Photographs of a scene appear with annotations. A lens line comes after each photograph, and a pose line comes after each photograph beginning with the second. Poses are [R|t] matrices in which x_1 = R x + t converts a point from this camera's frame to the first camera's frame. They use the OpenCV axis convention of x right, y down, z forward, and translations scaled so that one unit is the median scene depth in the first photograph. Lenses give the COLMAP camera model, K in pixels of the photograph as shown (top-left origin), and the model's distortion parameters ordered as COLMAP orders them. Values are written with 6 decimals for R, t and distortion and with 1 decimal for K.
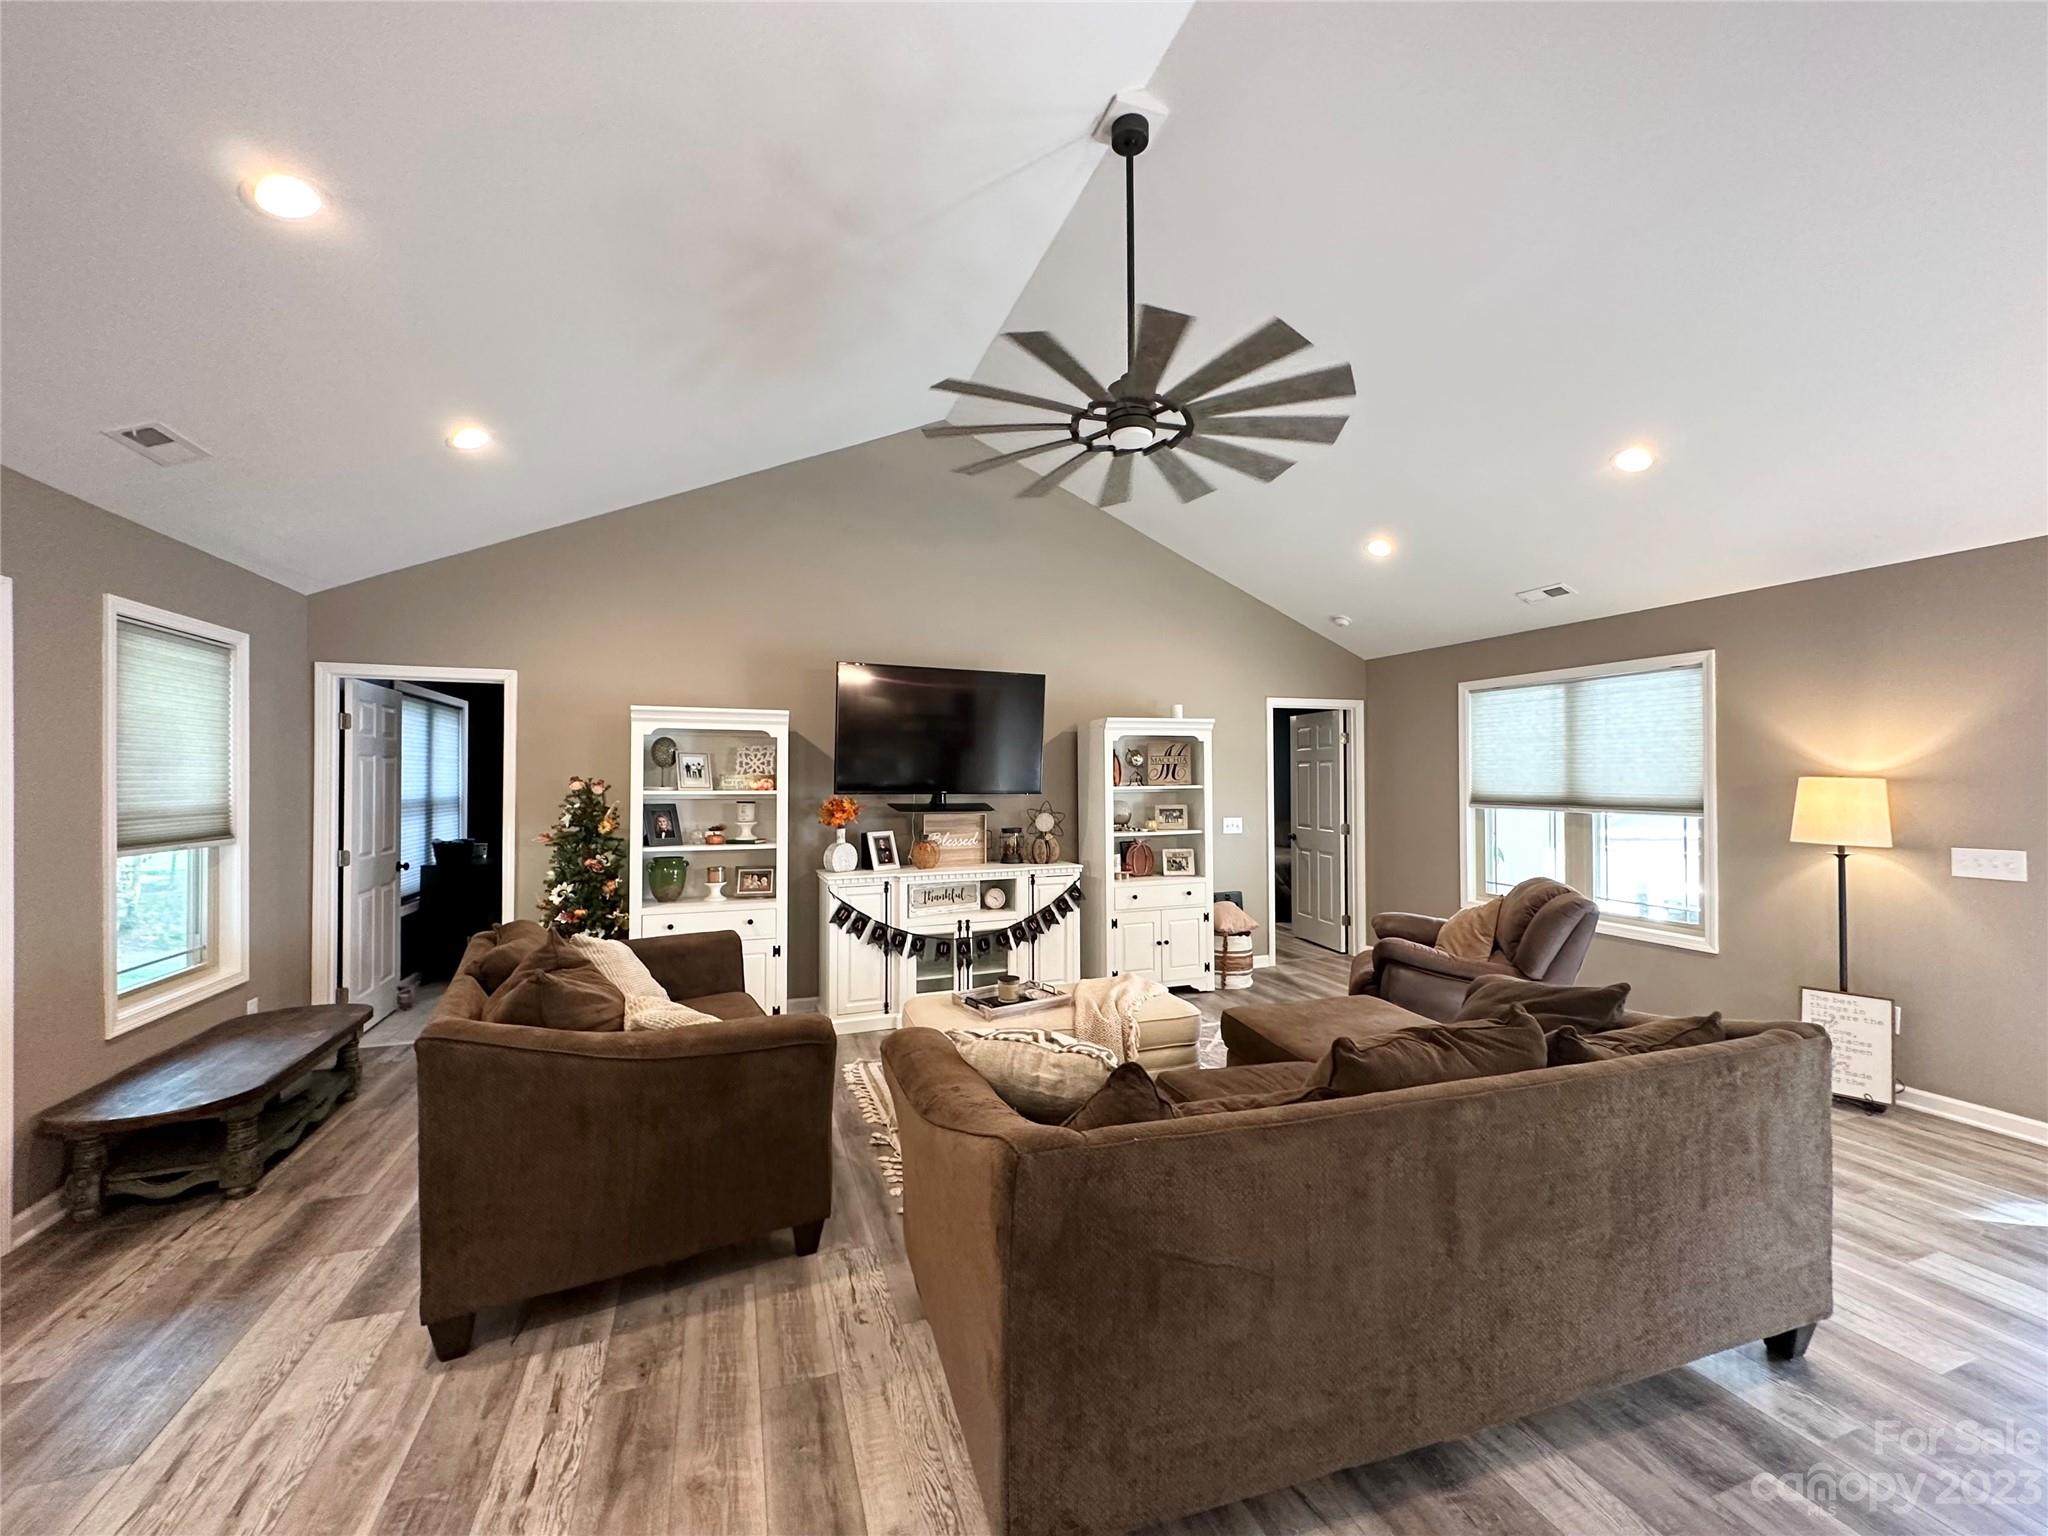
lens RADIAL K [[813.8, 0, 1023.2], [0, 813.8, 769.2], [0, 0, 1]] dist [-0.002535, 0.000497]
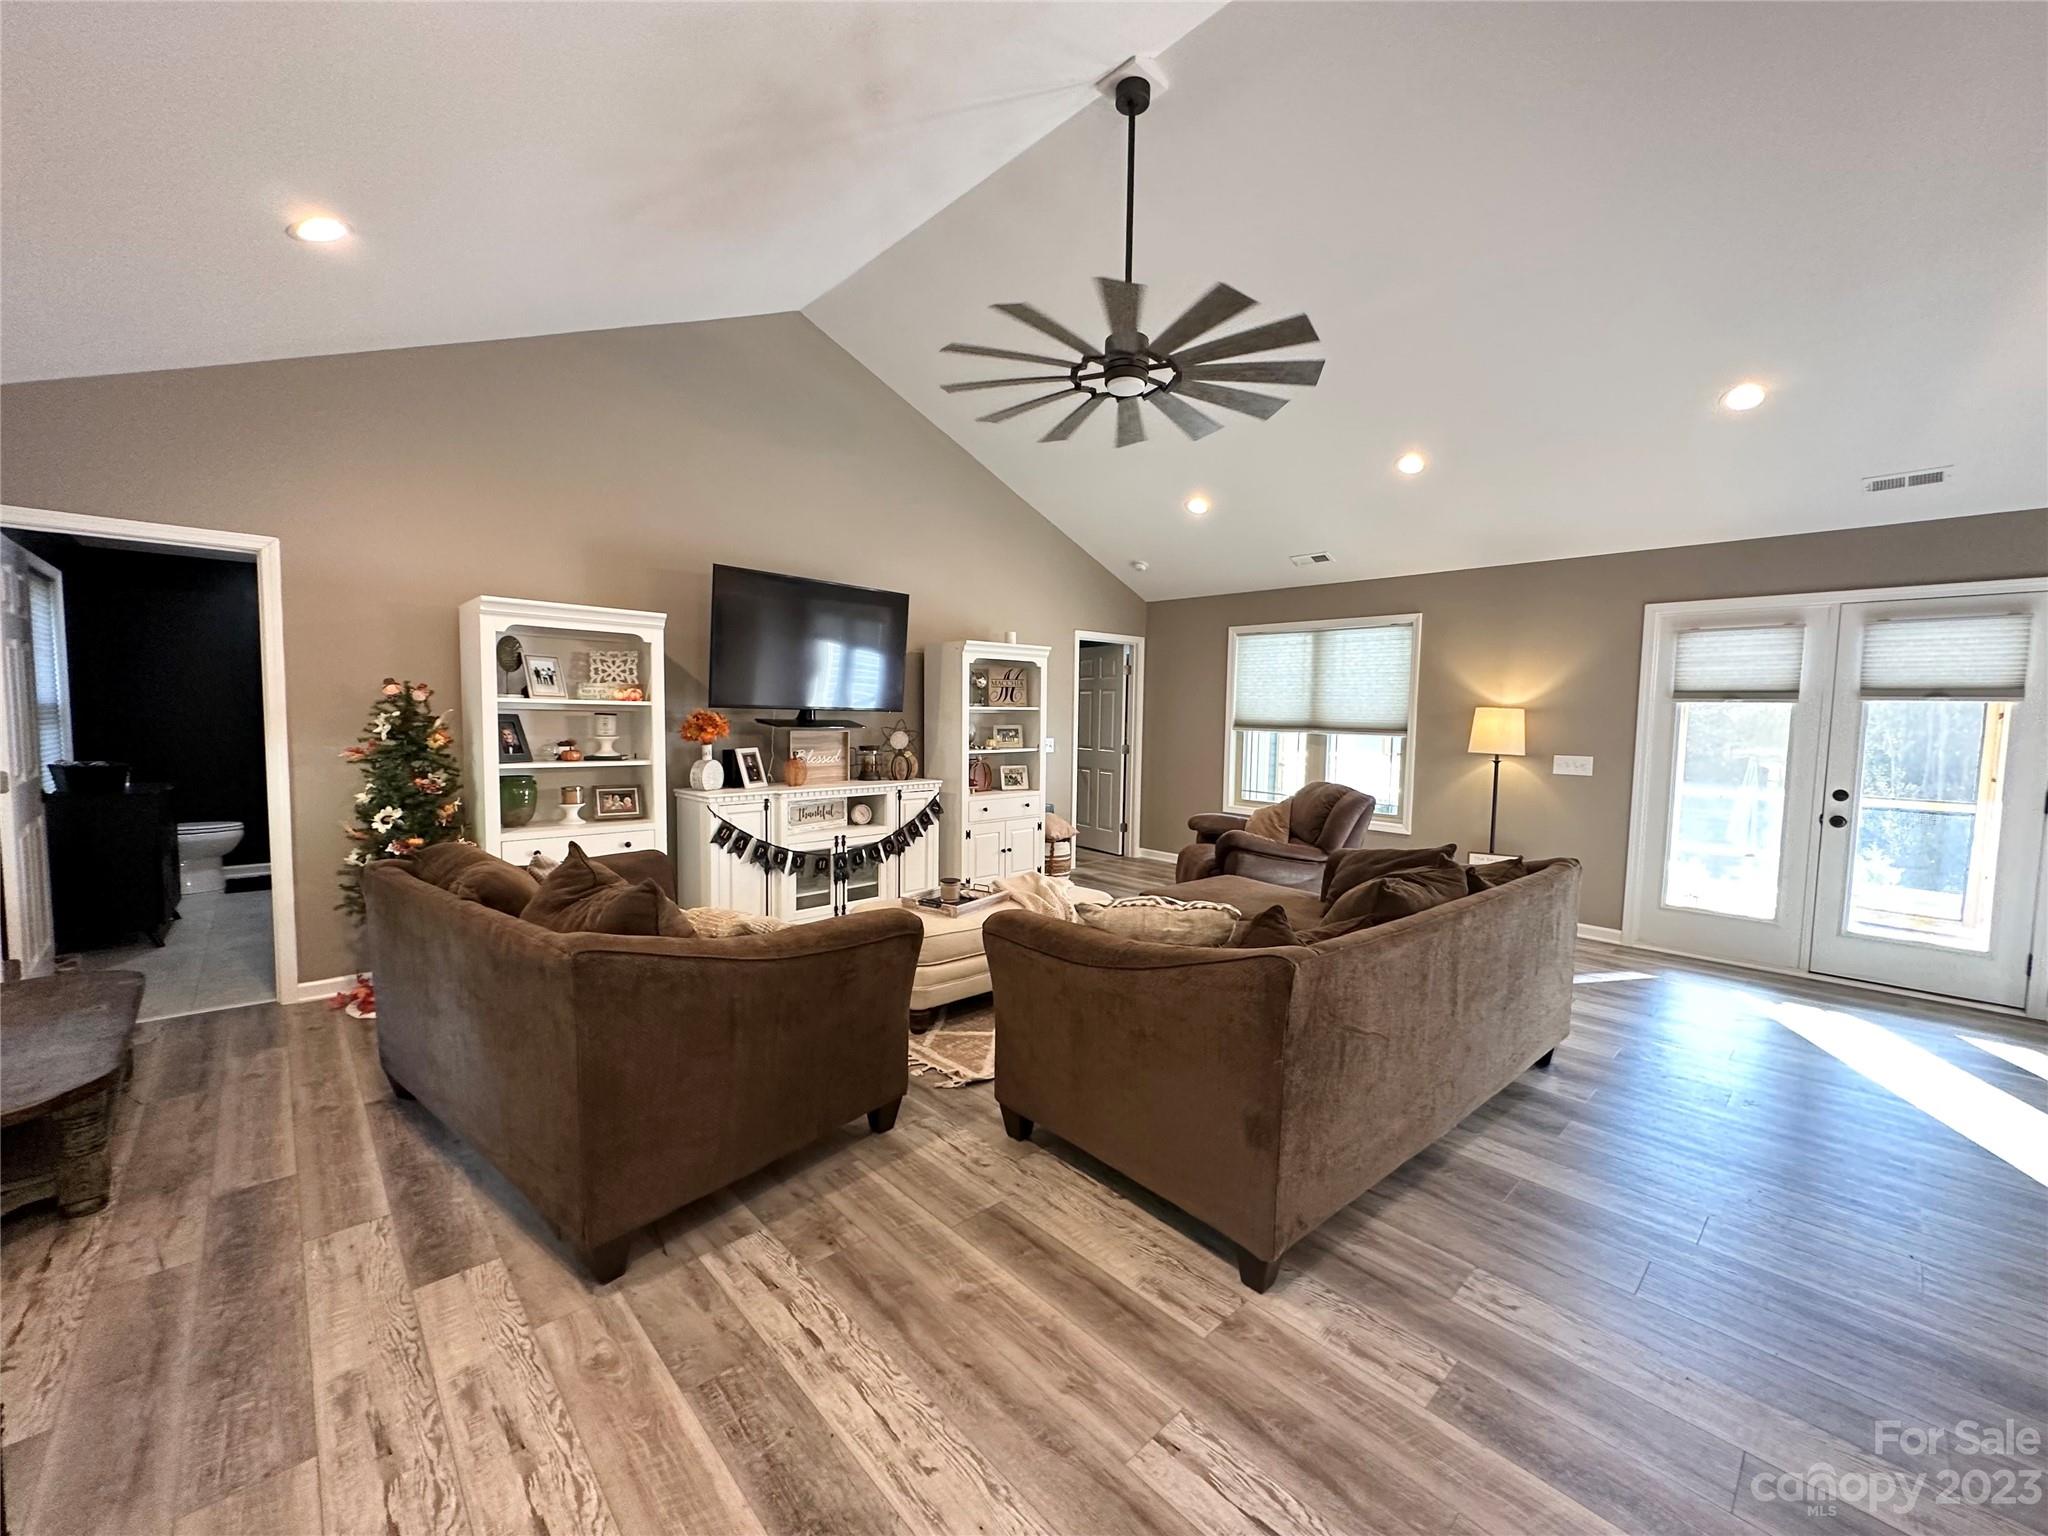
lens RADIAL K [[813.8, 0, 1024.2], [0, 813.8, 769.6], [0, 0, 1]] dist [-0.002535, 0.000497]
pose [[0.919332, -0.009590, 0.393367, -0.285940], [-0.024210, 0.996430, 0.080873, 0.018791], [-0.392738, -0.083873, 0.915818, -0.005503]]
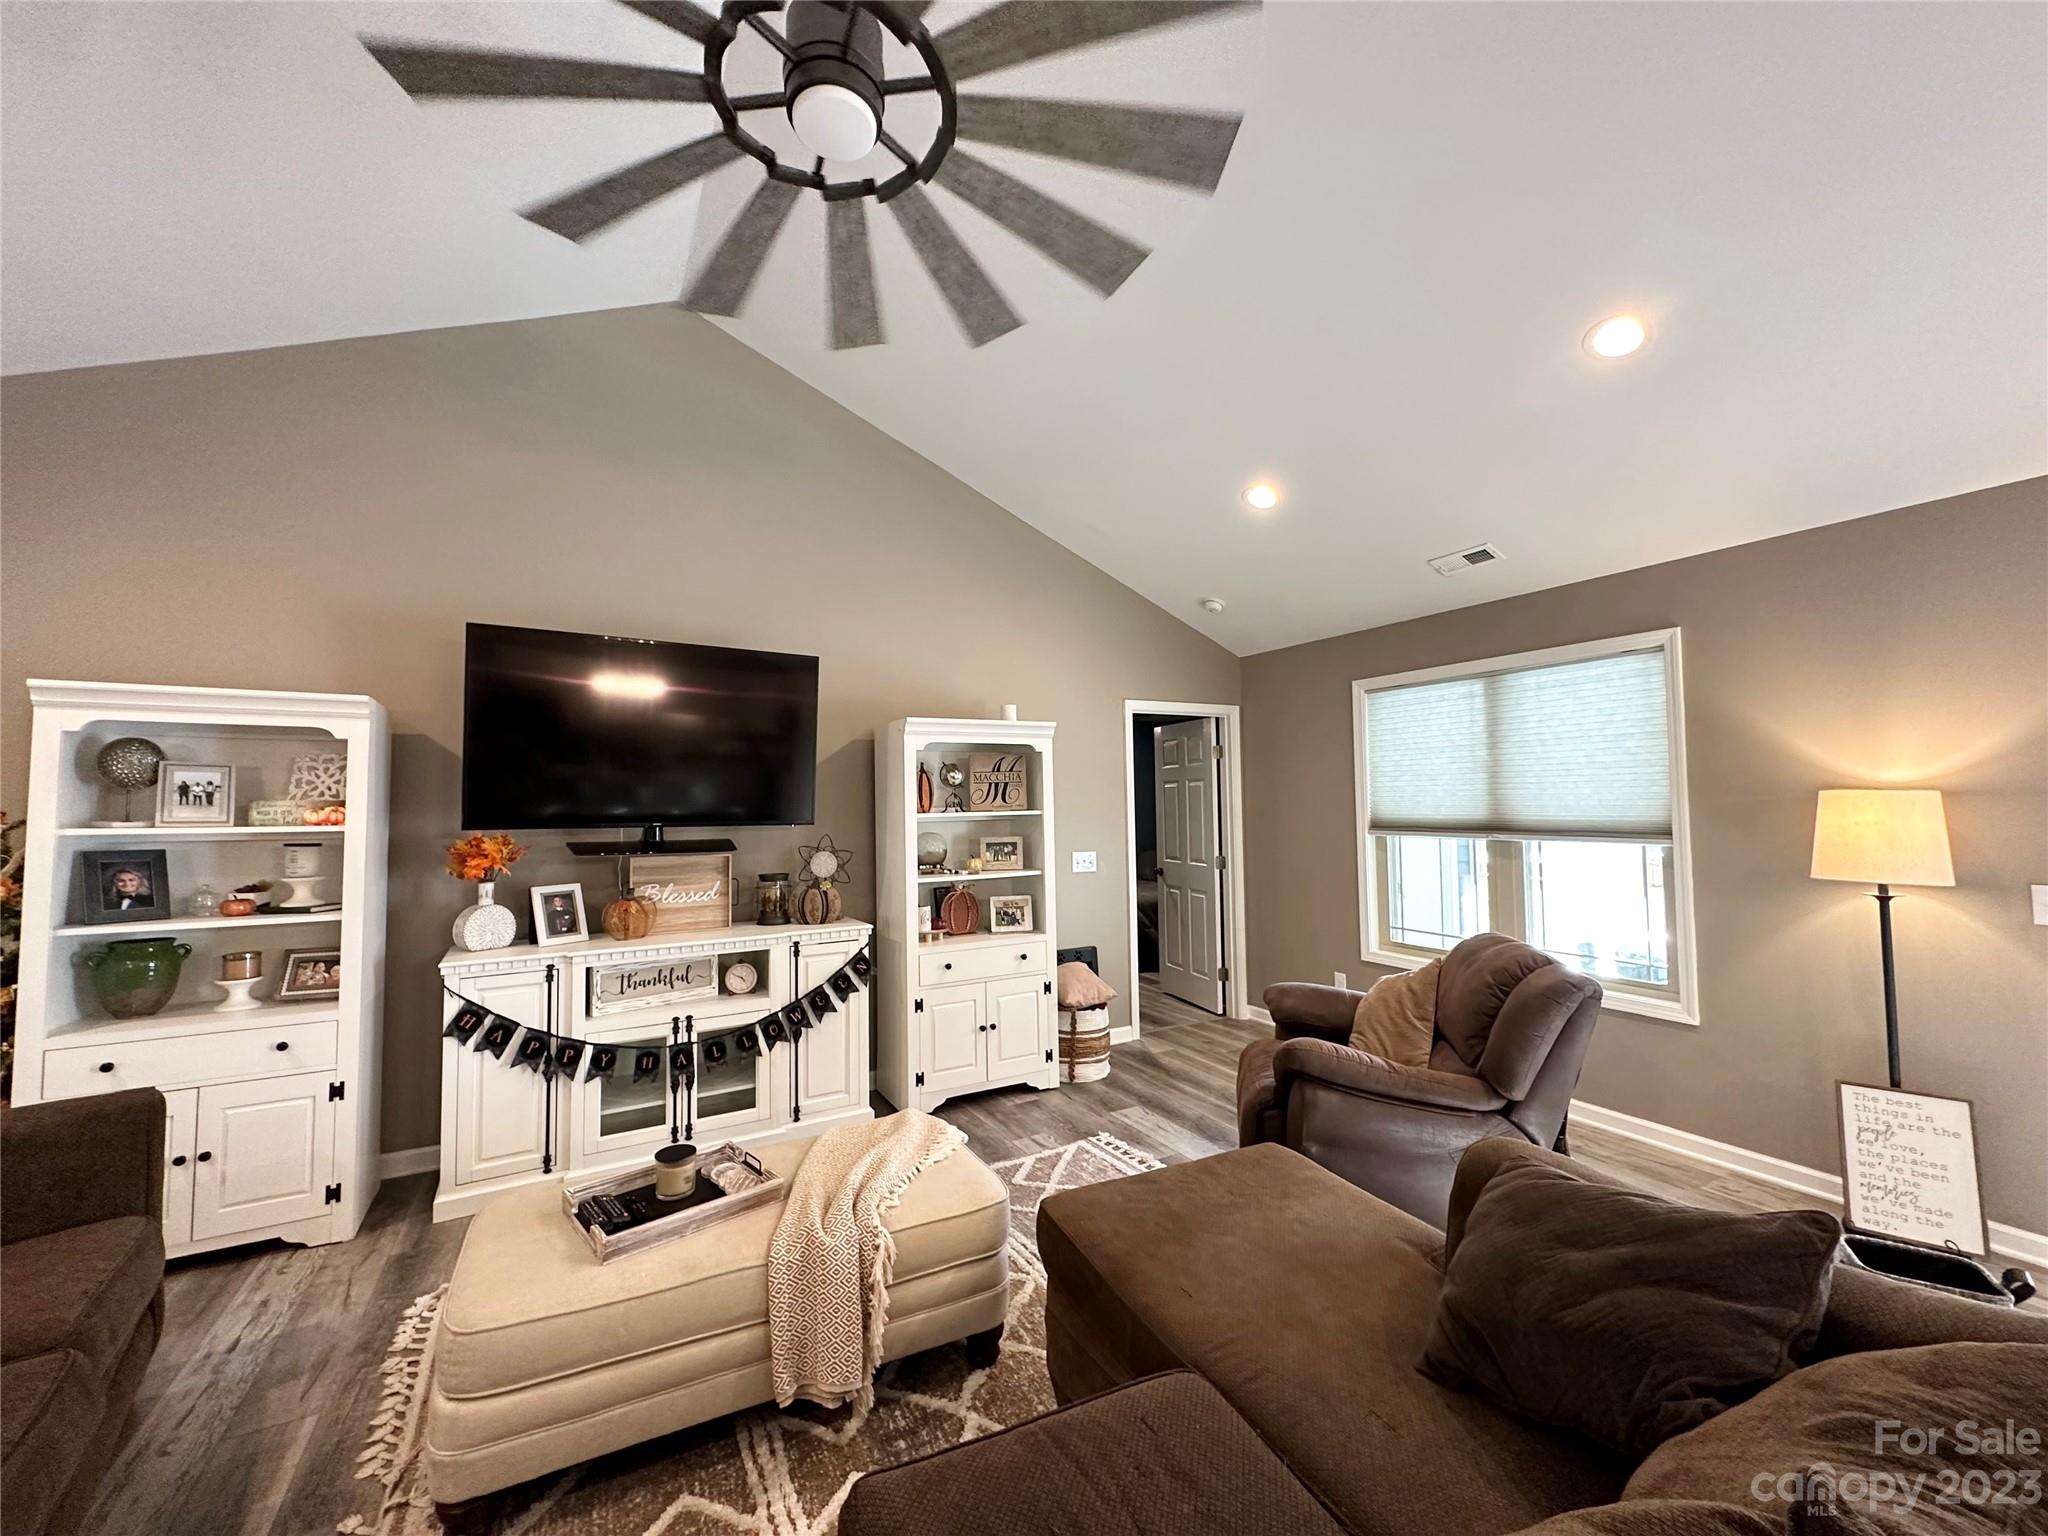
lens RADIAL K [[813.8, 0, 1022.6], [0, 813.8, 769.1], [0, 0, 1]] dist [-0.002535, 0.000497]
pose [[0.988400, -0.002570, 0.151850, 0.111761], [0.007783, 0.999400, -0.033741, 0.008523], [-0.151672, 0.034531, 0.987828, 0.323707]]
